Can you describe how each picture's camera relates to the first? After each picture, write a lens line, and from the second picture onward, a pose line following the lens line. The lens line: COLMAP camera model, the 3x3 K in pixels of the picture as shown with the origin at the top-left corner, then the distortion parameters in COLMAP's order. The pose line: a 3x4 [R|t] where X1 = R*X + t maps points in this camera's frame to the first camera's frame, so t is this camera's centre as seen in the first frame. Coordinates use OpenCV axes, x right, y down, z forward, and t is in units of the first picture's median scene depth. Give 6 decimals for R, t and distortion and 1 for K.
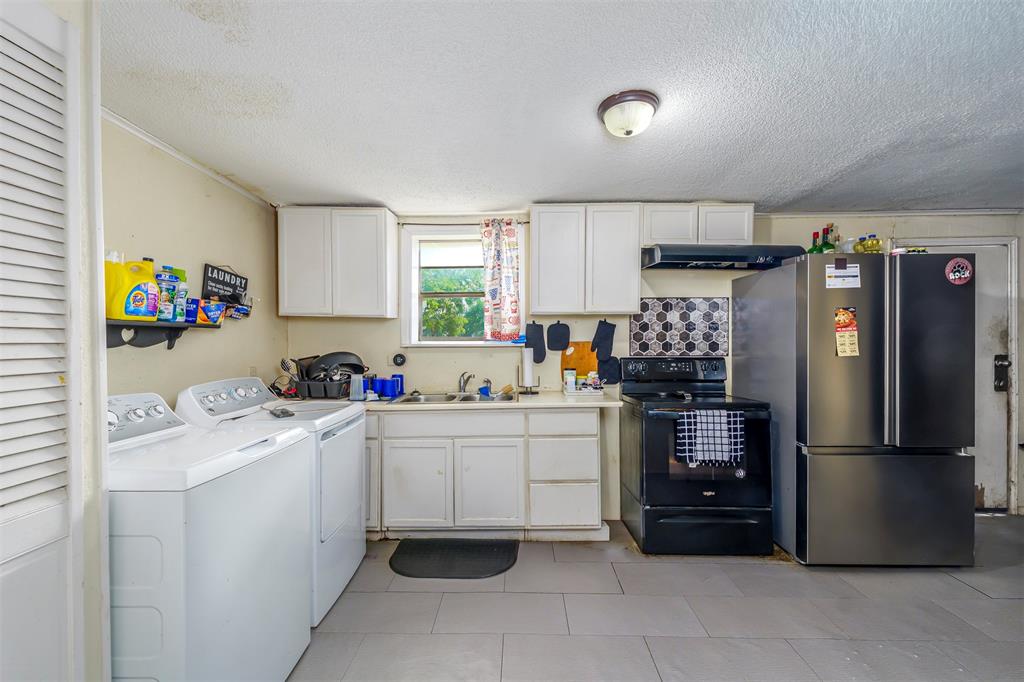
lens RADIAL K [[433.1, 0, 510.6], [0, 433.1, 339.1], [0, 0, 1]] dist [-0.000077, 0.000088]
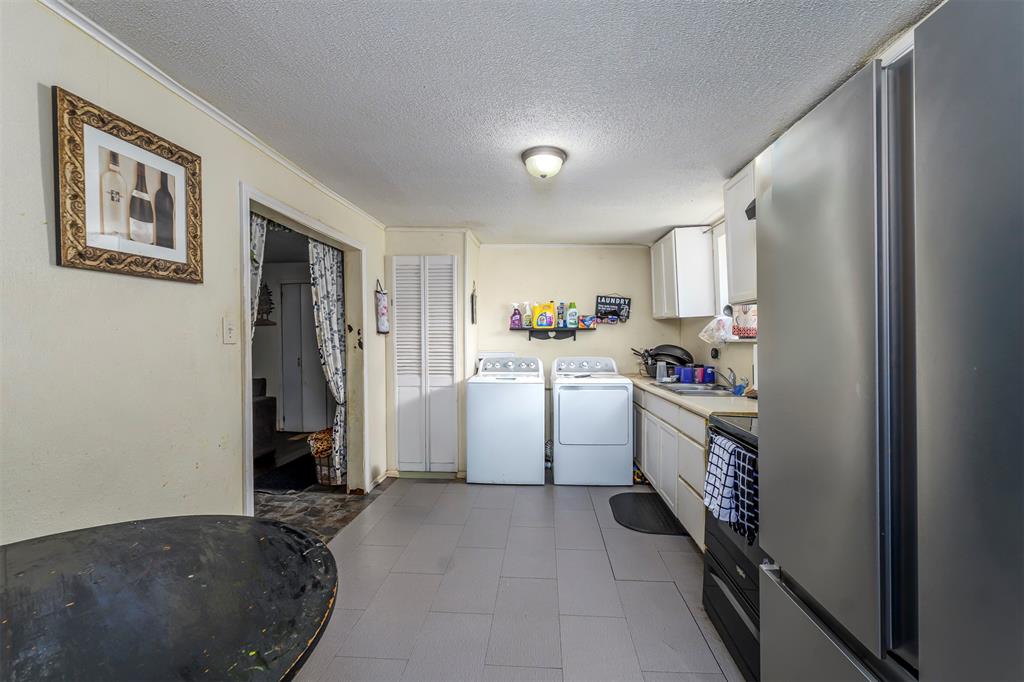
lens RADIAL K [[433.1, 0, 513.9], [0, 433.1, 340.0], [0, 0, 1]] dist [-0.000077, 0.000088]
pose [[-0.053659, 0.009692, -0.998512, 1.240402], [0.005578, 0.999940, 0.009406, -0.000975], [0.998544, -0.005065, -0.053710, 0.768400]]
